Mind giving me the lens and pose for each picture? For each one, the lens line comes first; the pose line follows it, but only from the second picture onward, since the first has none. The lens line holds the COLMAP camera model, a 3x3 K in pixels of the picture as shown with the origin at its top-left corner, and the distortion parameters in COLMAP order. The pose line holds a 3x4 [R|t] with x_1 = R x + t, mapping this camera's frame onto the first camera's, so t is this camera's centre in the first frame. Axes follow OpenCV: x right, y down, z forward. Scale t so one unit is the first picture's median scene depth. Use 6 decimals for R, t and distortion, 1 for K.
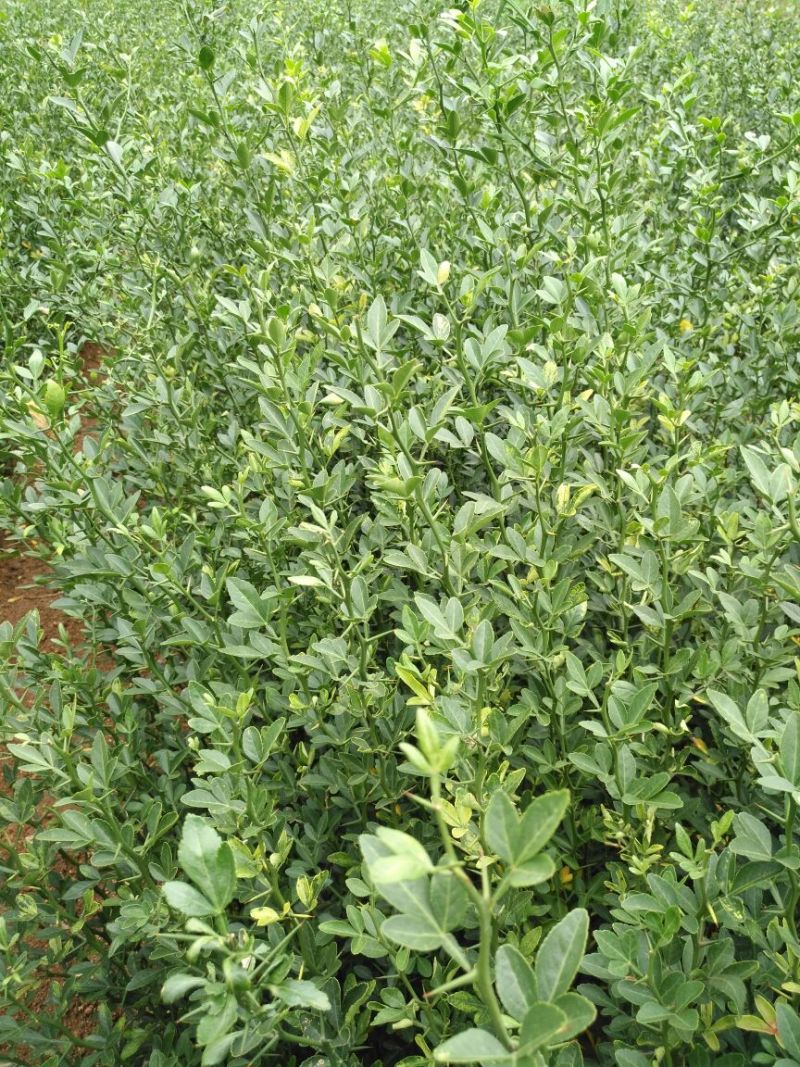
lens RADIAL K [[927.4, 0, 400.0], [0, 927.4, 533.5], [0, 0, 1]] dist [-0.001337, 0.125821]
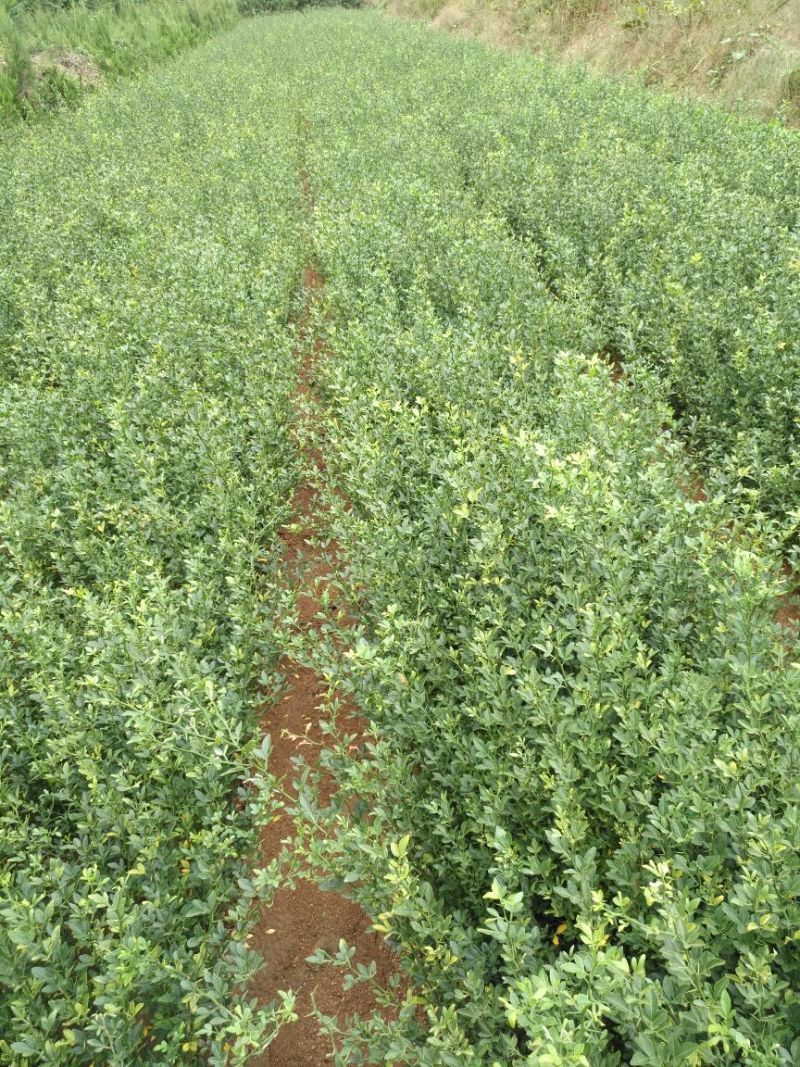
lens RADIAL K [[925.5, 0, 400.0], [0, 925.5, 533.5], [0, 0, 1]] dist [-0.014384, 0.143203]
pose [[0.994736, -0.040164, -0.094269, -0.121036], [0.040008, 0.999193, -0.003539, -0.555157], [0.094335, -0.000251, 0.995540, -1.728484]]
